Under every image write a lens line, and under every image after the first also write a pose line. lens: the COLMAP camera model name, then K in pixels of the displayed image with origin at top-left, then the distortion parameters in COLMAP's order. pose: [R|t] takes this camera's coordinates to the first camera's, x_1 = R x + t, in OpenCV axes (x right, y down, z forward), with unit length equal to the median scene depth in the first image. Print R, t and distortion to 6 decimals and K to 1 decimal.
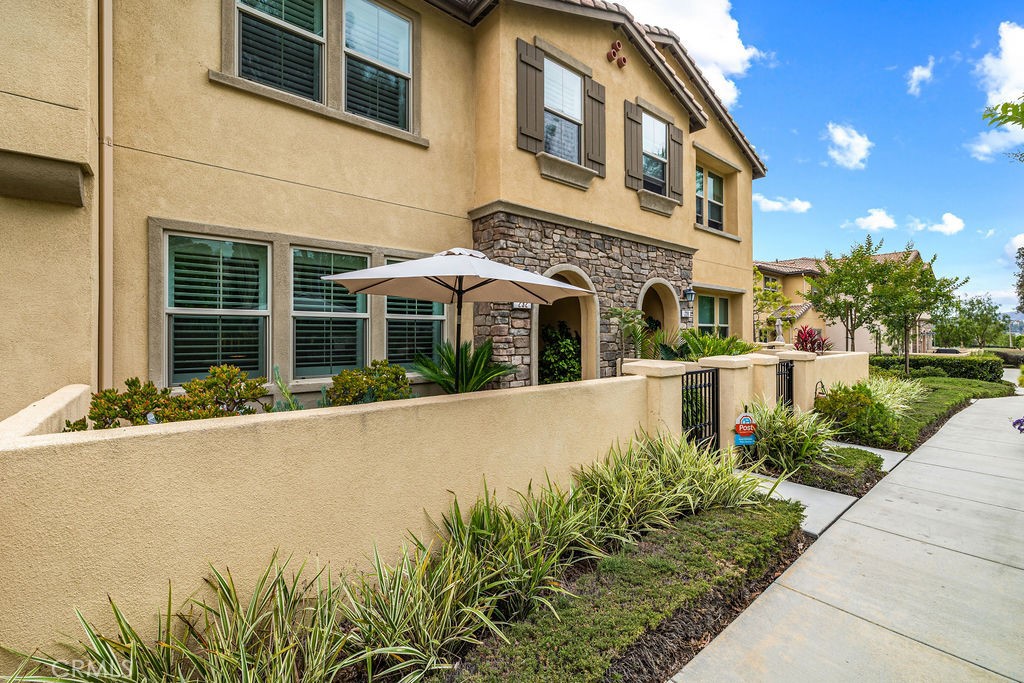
lens RADIAL K [[432.8, 0, 510.0], [0, 432.8, 328.4], [0, 0, 1]] dist [0.001254, -0.000506]
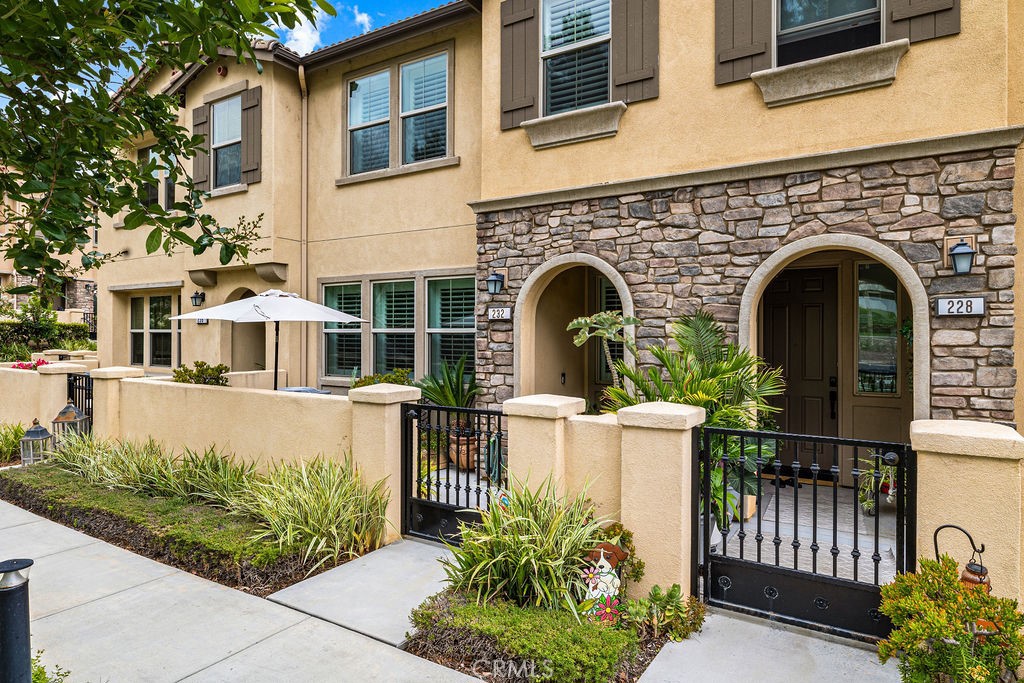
lens RADIAL K [[618.6, 0, 513.3], [0, 618.6, 326.0], [0, 0, 1]] dist [-0.008316, 0.001042]
pose [[0.310360, -0.010915, -0.950556, 1.198118], [0.010375, 0.999913, -0.008094, -0.022874], [0.950562, -0.007350, 0.310447, 0.649426]]
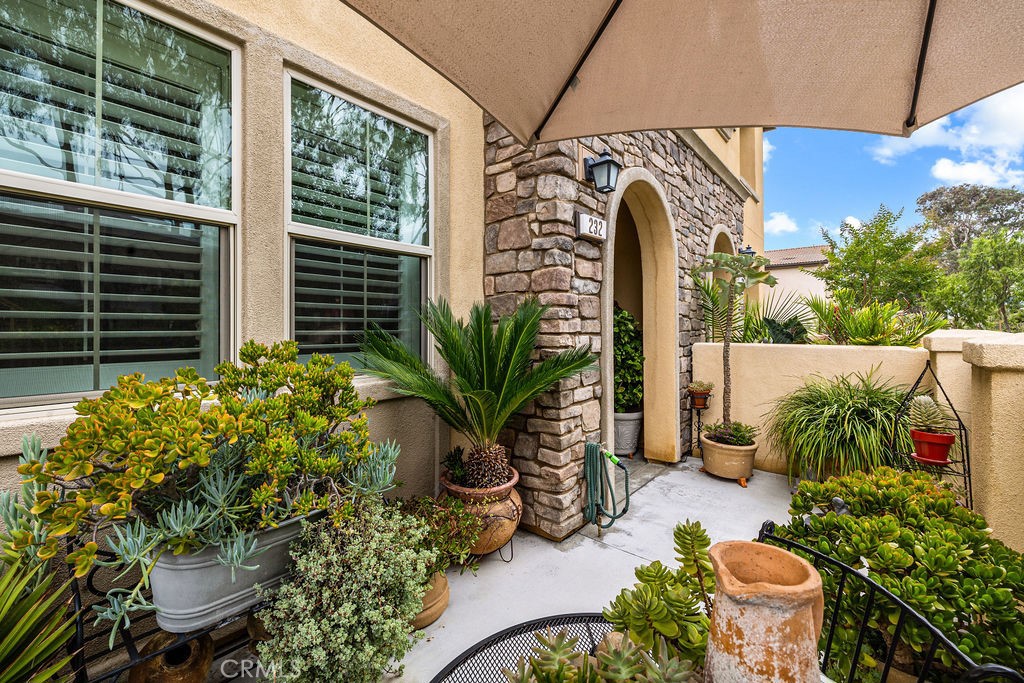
lens RADIAL K [[432.8, 0, 510.0], [0, 432.8, 328.4], [0, 0, 1]] dist [0.001254, -0.000506]
pose [[0.981972, -0.005045, 0.188961, -0.155027], [0.002802, 0.999922, 0.012135, 0.049641], [-0.189007, -0.011386, 0.981910, 0.542765]]
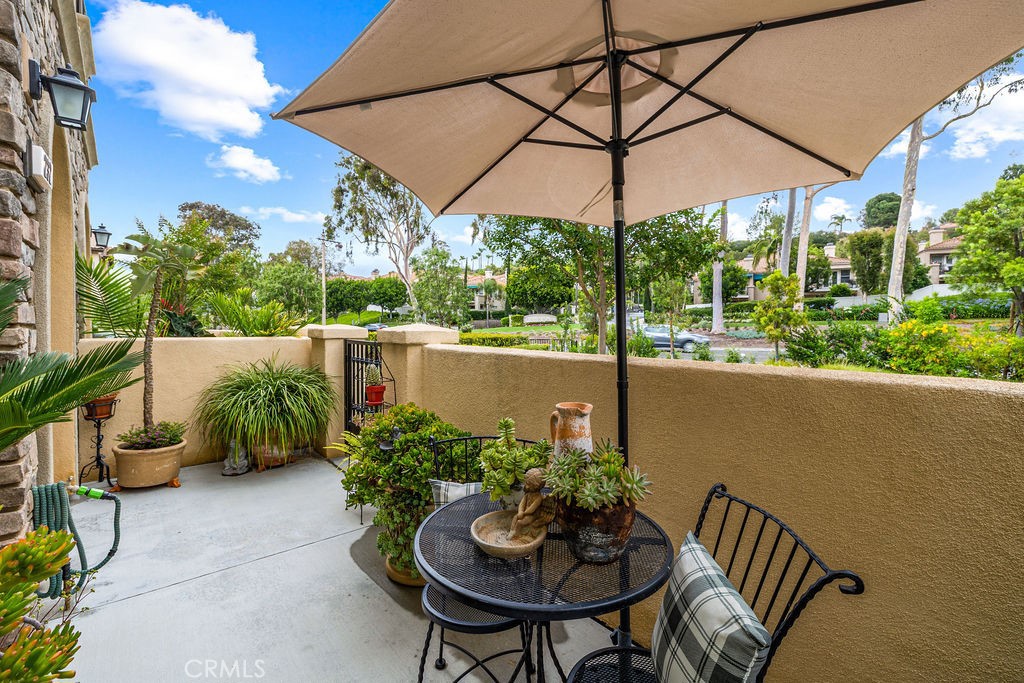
lens RADIAL K [[432.8, 0, 510.0], [0, 432.8, 328.4], [0, 0, 1]] dist [0.001254, -0.000506]
pose [[-0.035831, -0.009585, 0.999312, -0.318138], [-0.019229, 0.999775, 0.008900, 0.053284], [-0.999173, -0.018897, -0.036007, 0.653643]]
